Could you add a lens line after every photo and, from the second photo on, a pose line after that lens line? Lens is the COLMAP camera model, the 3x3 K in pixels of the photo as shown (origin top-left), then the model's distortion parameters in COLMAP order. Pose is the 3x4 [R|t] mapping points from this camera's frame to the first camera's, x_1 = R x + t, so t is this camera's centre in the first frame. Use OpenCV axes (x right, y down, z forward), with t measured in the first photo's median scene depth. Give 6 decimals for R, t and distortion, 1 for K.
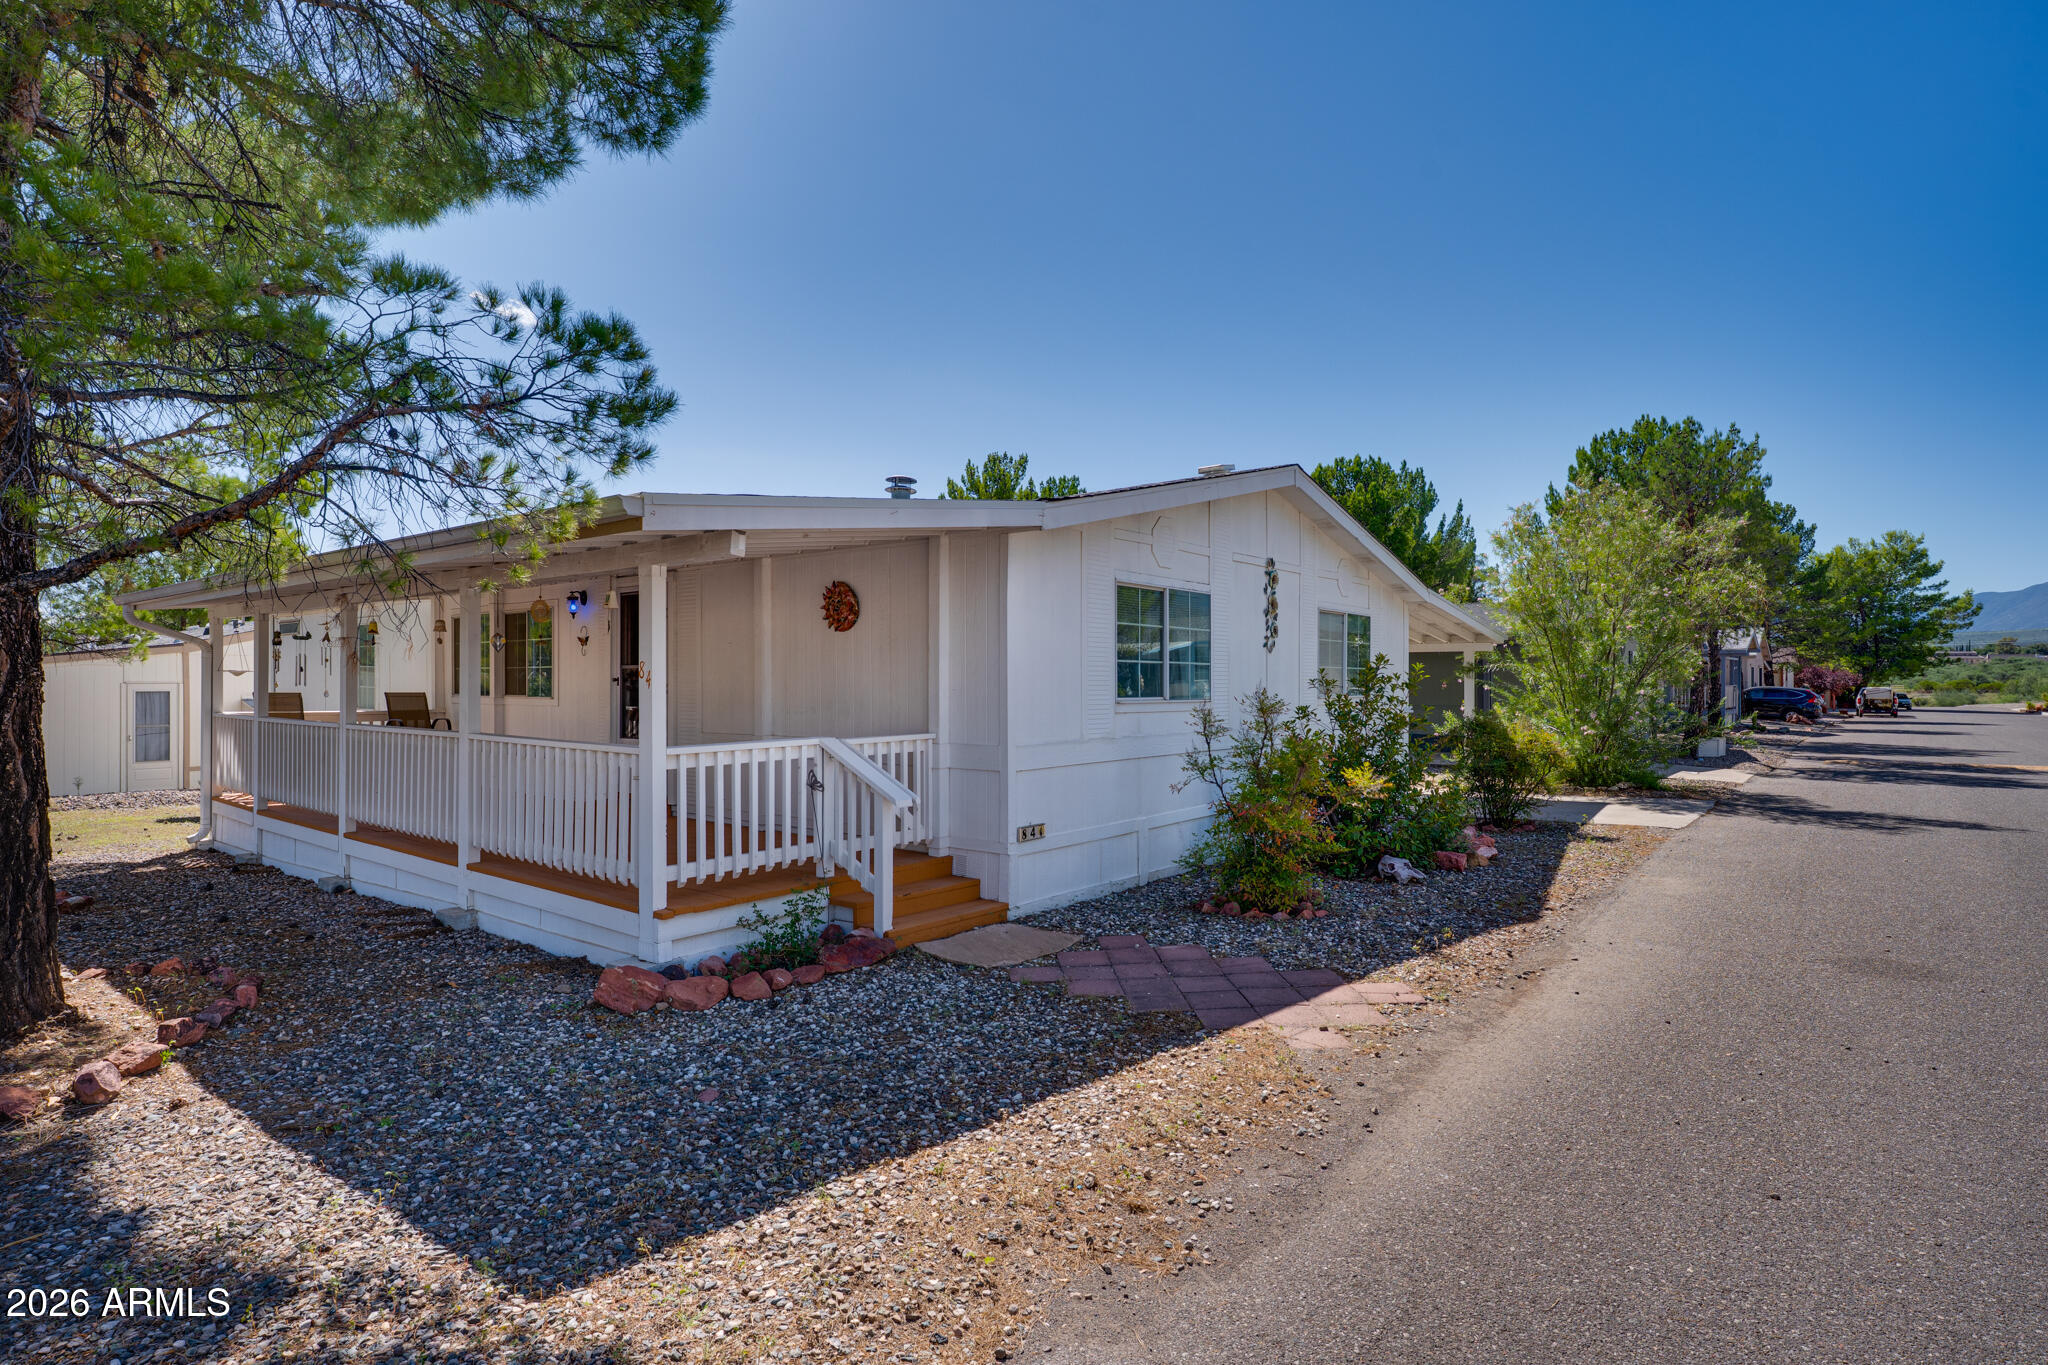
lens RADIAL K [[1032.1, 0, 1021.1], [0, 1032.1, 686.1], [0, 0, 1]] dist [-0.003047, -0.002799]
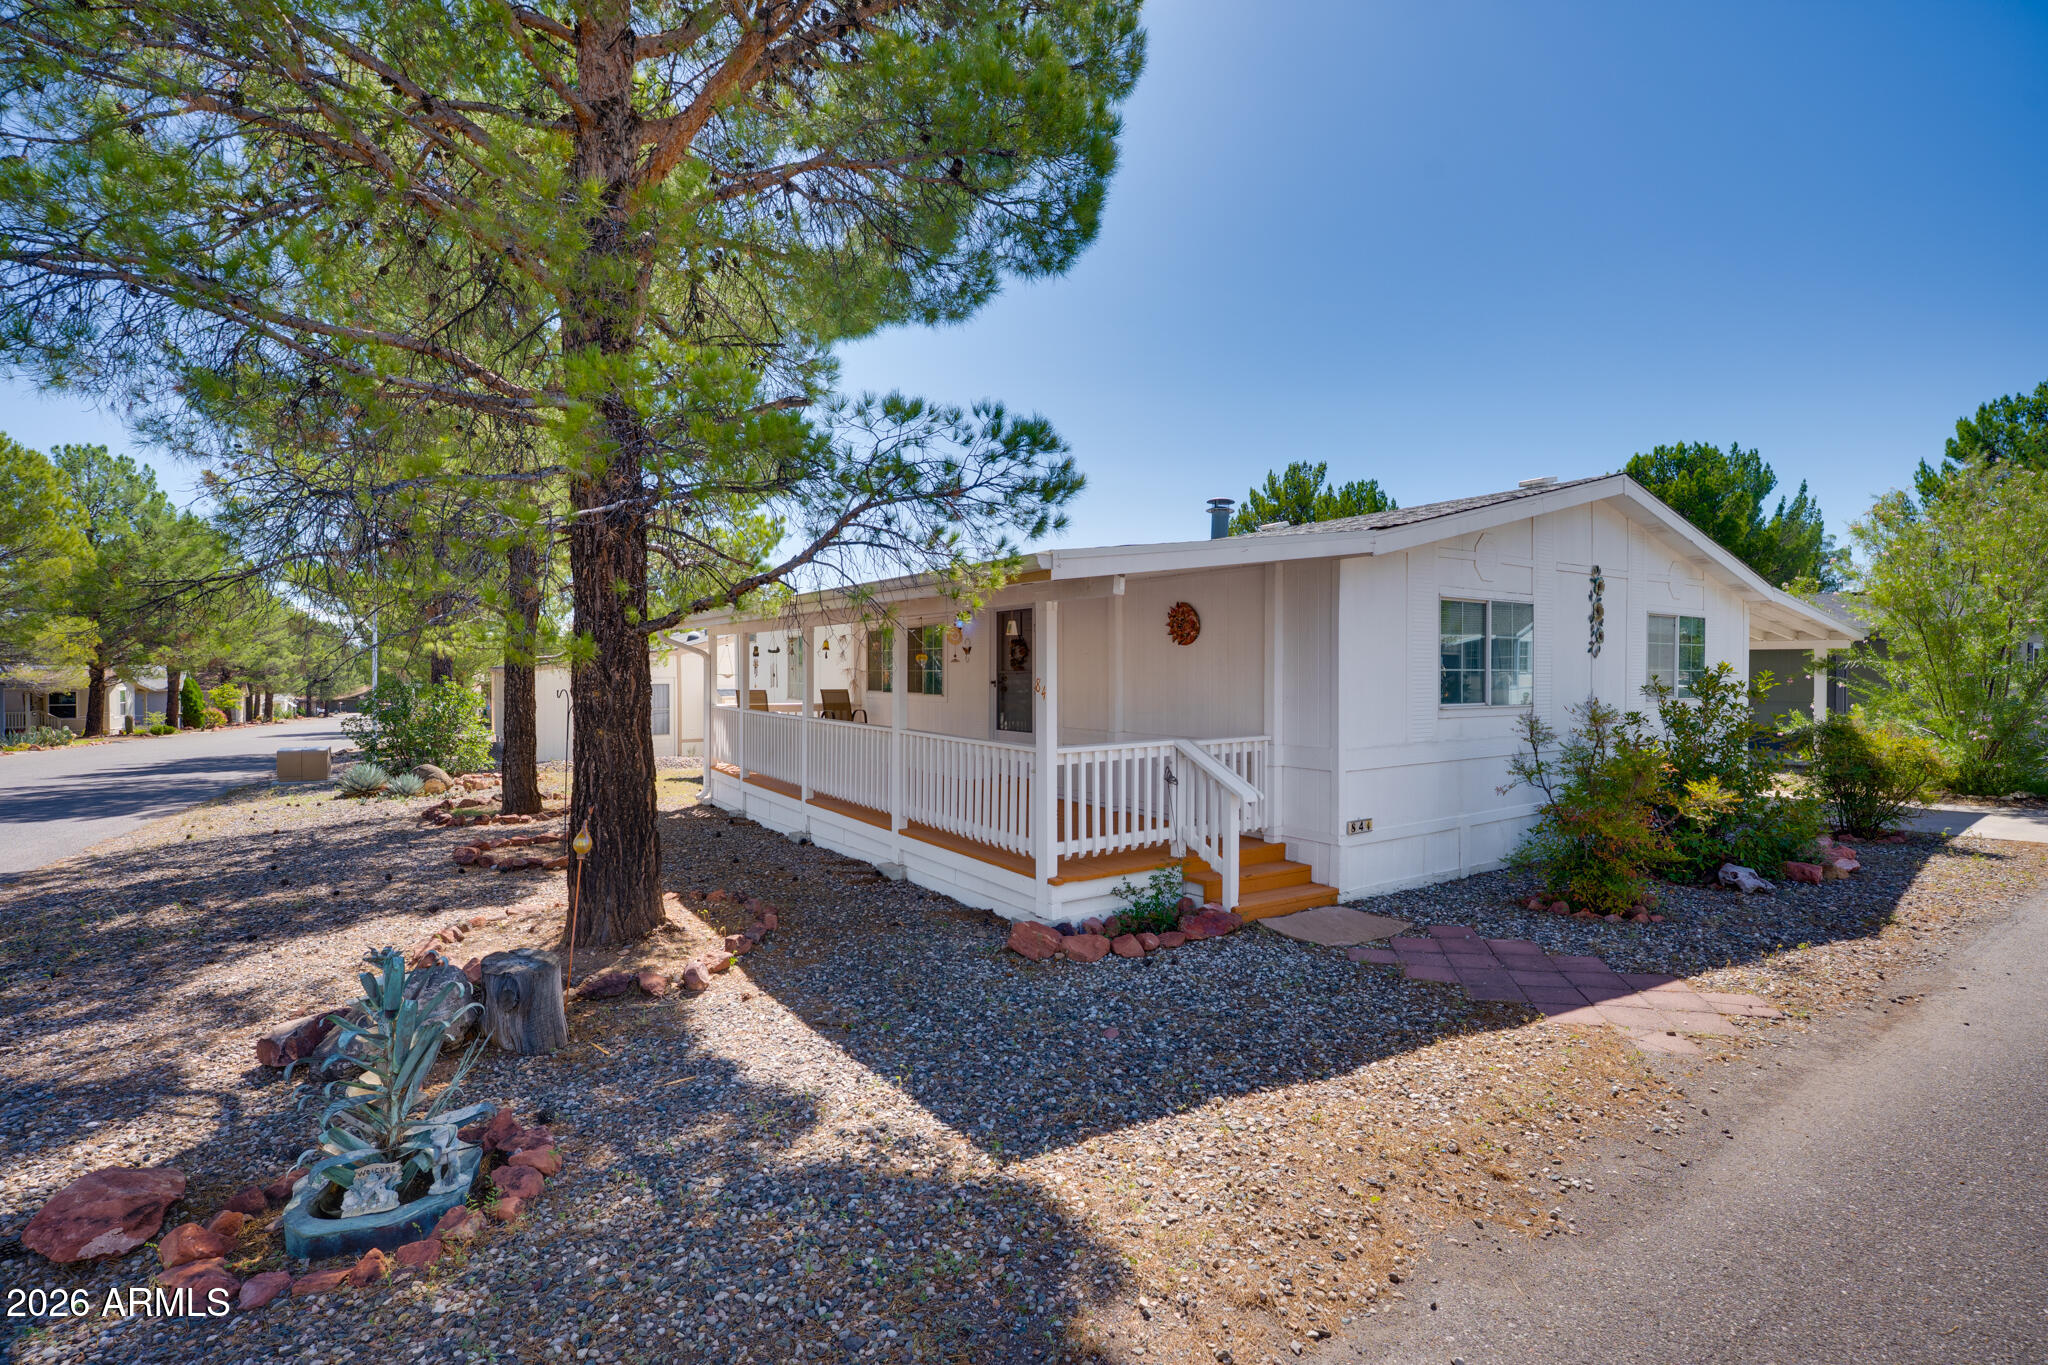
lens RADIAL K [[922.5, 0, 1021.8], [0, 922.5, 683.4], [0, 0, 1]] dist [-0.021512, 0.004576]
pose [[0.954435, 0.003761, -0.298396, -0.060348], [0.000118, 0.999916, 0.012980, -0.036203], [0.298420, -0.012424, 0.954354, -0.079416]]
